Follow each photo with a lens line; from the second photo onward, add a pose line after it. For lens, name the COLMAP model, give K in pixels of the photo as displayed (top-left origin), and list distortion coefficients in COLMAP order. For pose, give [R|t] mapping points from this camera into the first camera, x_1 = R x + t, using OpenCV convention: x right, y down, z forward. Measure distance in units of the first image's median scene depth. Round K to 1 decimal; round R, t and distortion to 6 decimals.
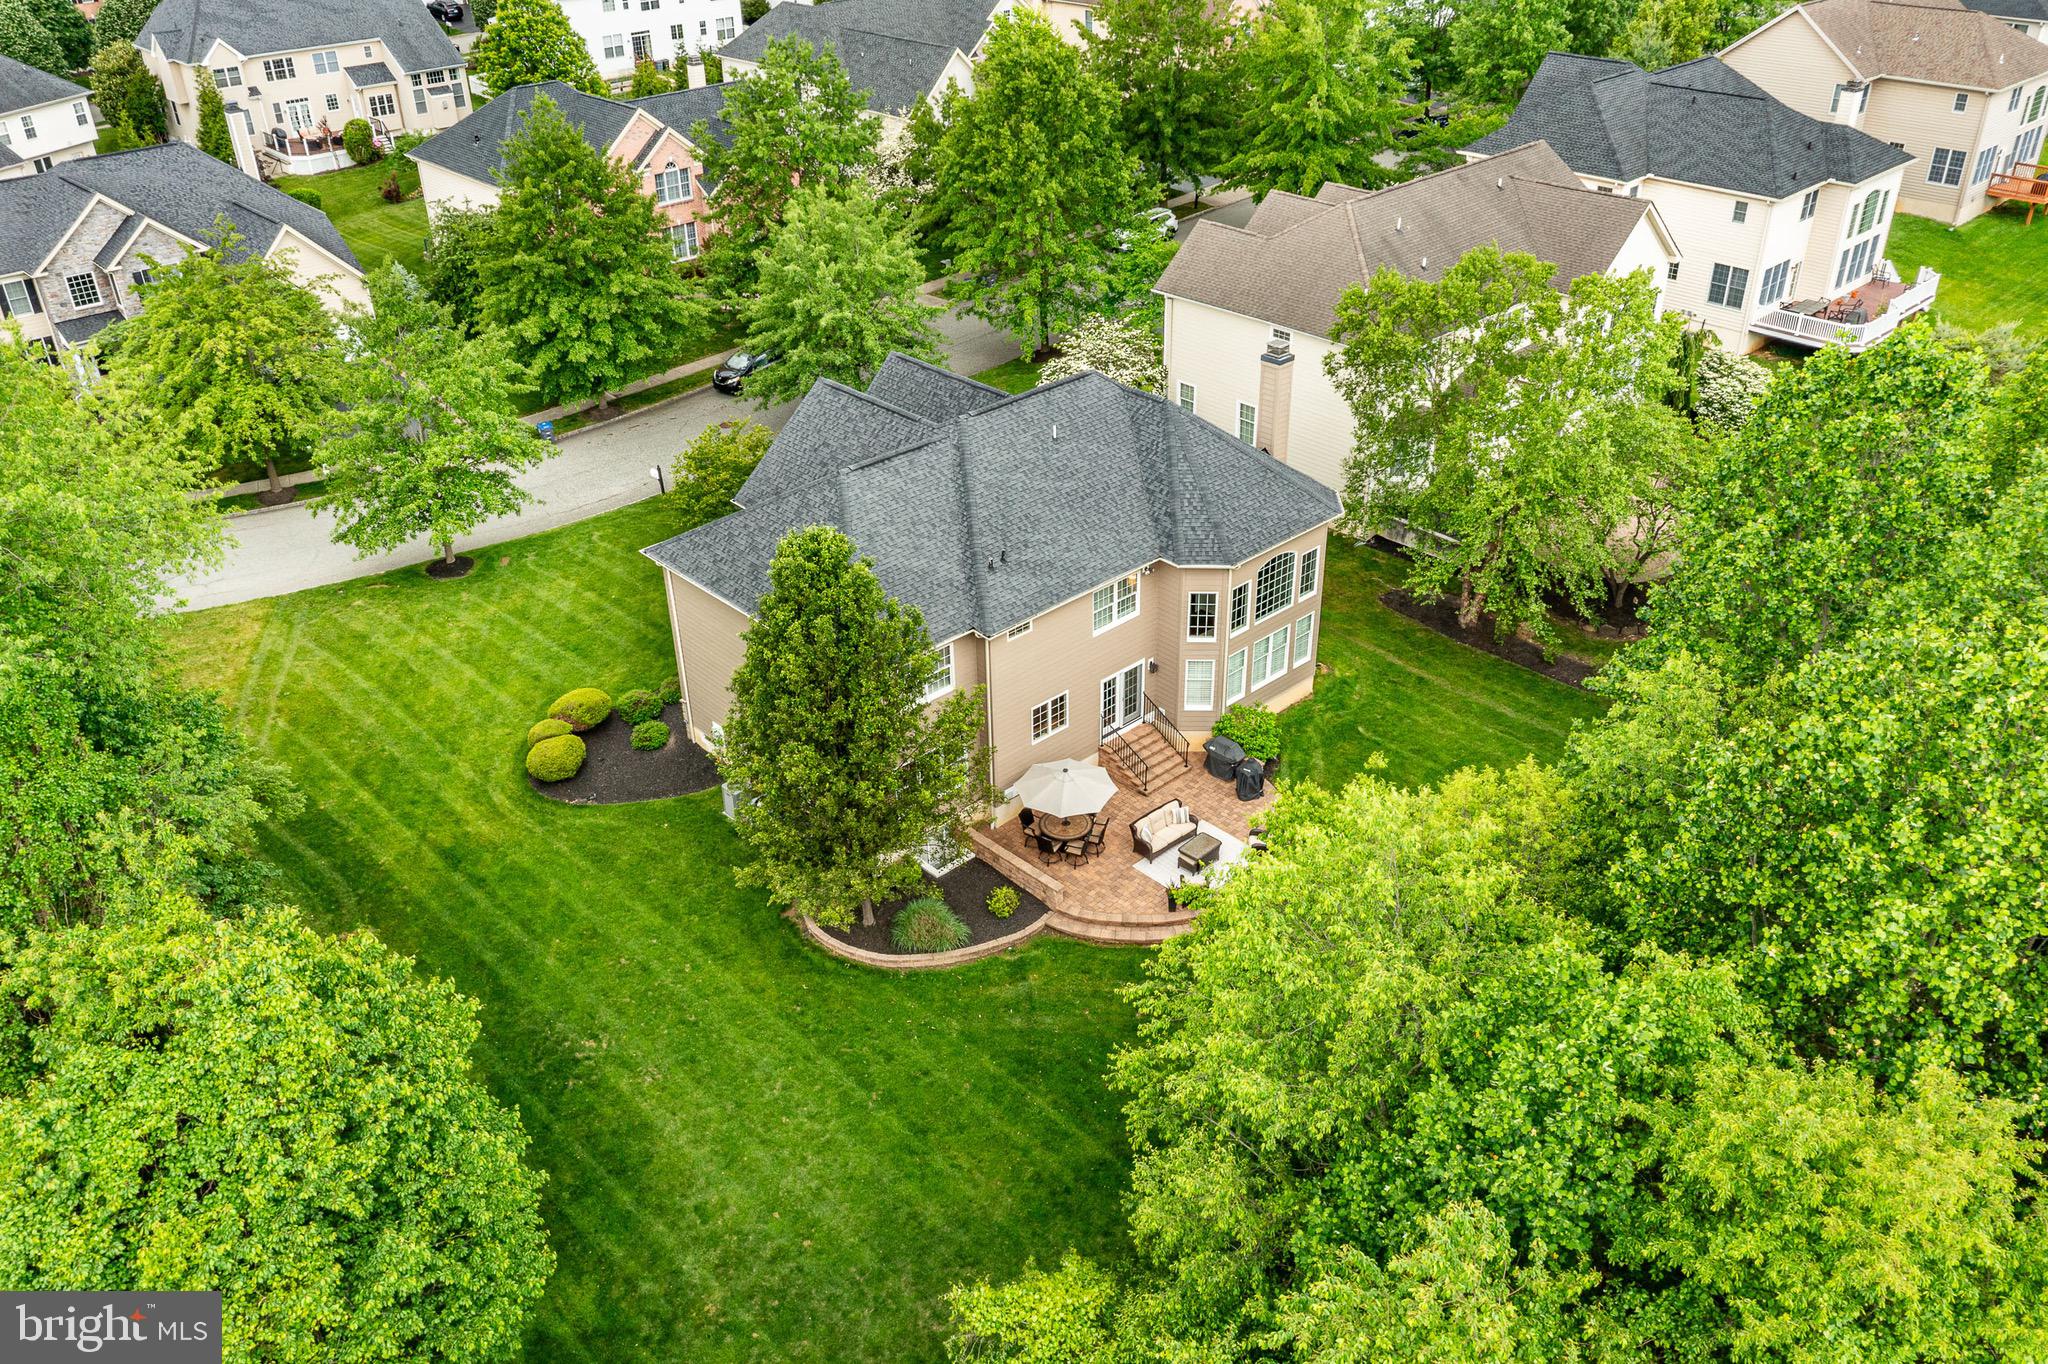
lens RADIAL K [[1625.8, 0, 1024.0], [0, 1625.8, 682.0], [0, 0, 1]] dist [0.000083, -0.002287]
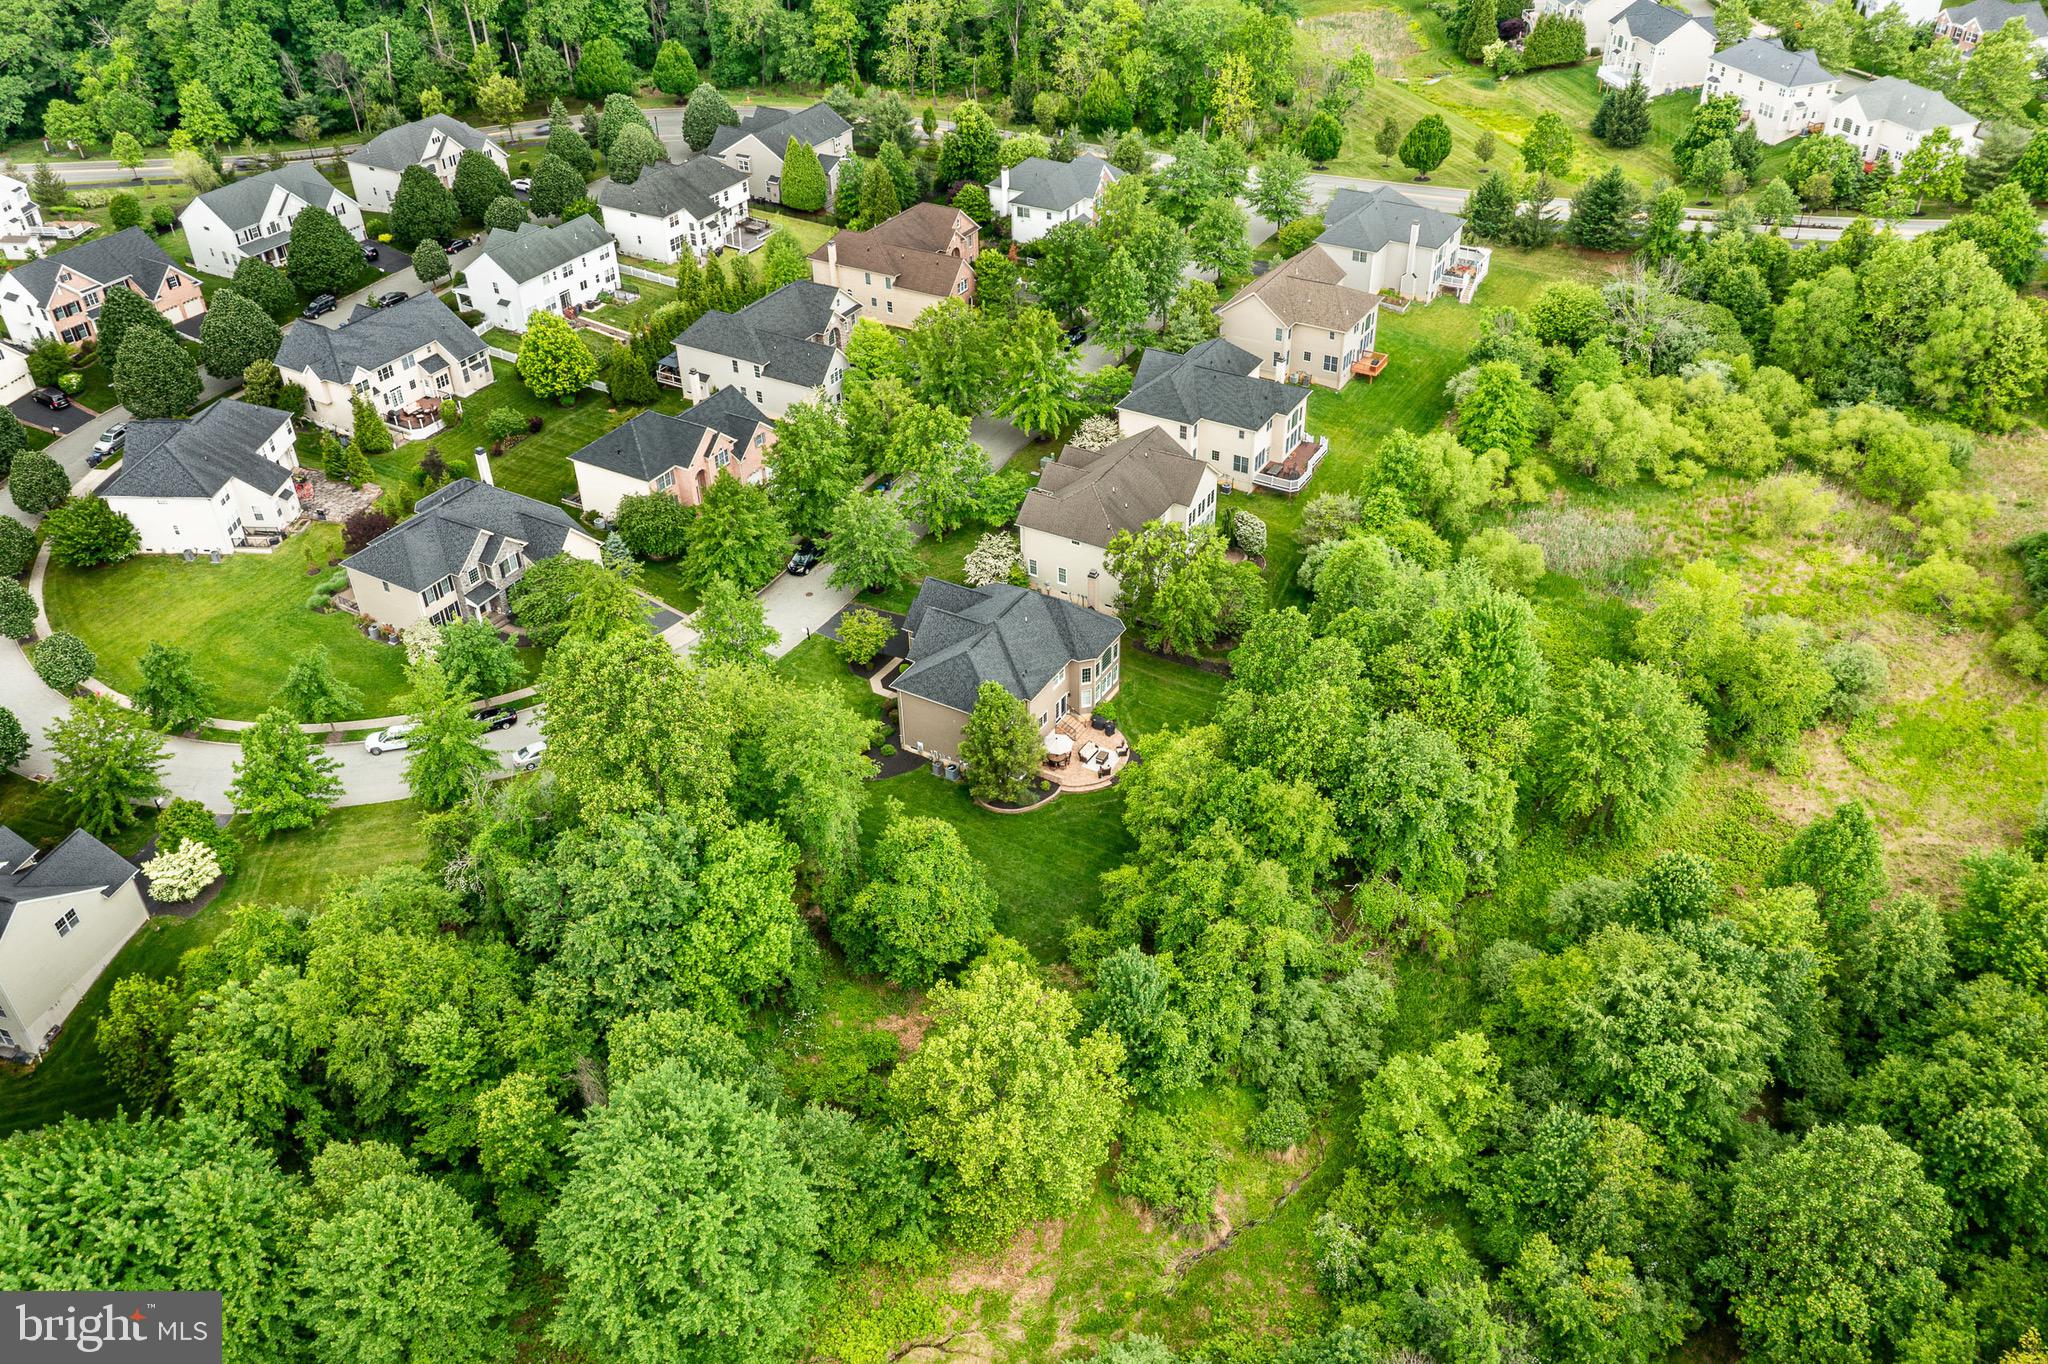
lens RADIAL K [[1625.8, 0, 1024.0], [0, 1625.8, 682.0], [0, 0, 1]] dist [0.000083, -0.002287]
pose [[0.958679, -0.169967, 0.228133, -0.622929], [0.152125, 0.983903, 0.093771, -0.301357], [-0.240399, -0.055192, 0.969104, -1.670246]]
